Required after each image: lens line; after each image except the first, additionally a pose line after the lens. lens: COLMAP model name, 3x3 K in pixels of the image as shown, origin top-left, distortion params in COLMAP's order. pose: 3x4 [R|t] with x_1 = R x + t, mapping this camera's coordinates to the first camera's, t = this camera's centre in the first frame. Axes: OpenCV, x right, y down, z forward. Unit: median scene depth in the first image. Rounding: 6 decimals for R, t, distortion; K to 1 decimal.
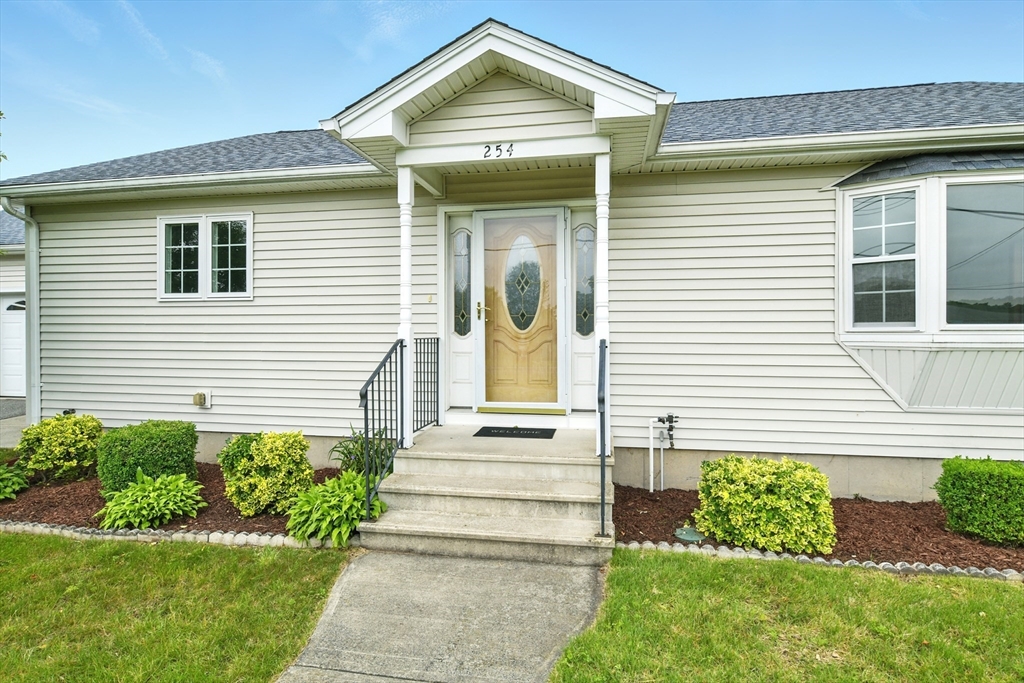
lens RADIAL K [[516.1, 0, 517.8], [0, 516.1, 340.6], [0, 0, 1]] dist [-0.005687, 0.000383]
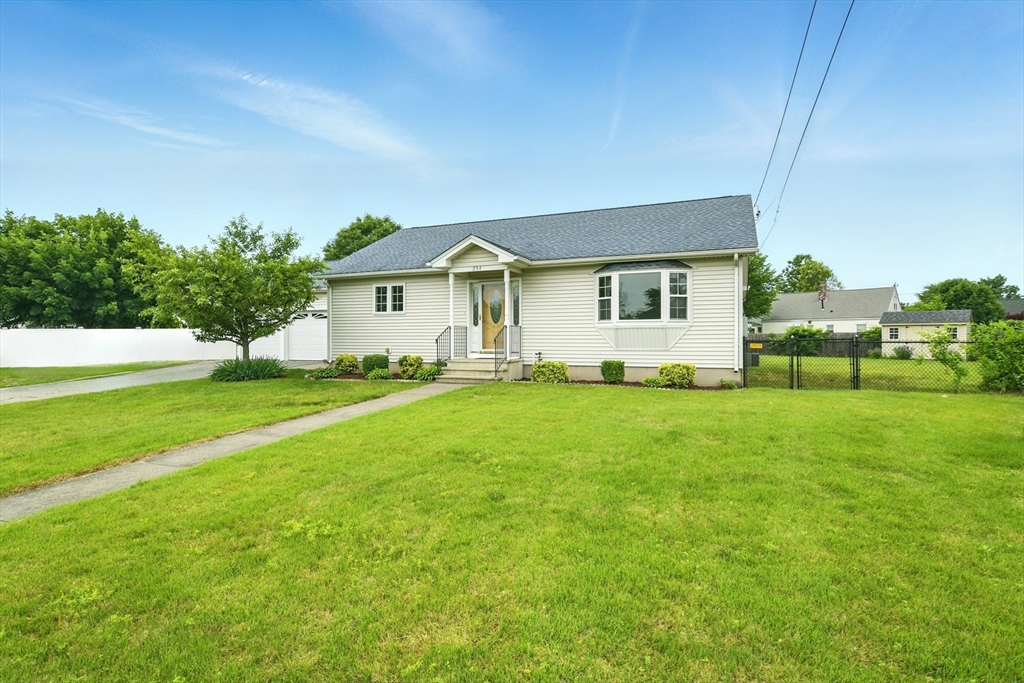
lens RADIAL K [[516.1, 0, 517.8], [0, 516.1, 340.6], [0, 0, 1]] dist [-0.005687, 0.000383]
pose [[0.975194, -0.000457, -0.221350, 0.810056], [-0.002485, 0.999912, -0.013013, 0.115771], [0.221337, 0.013240, 0.975108, -1.843590]]
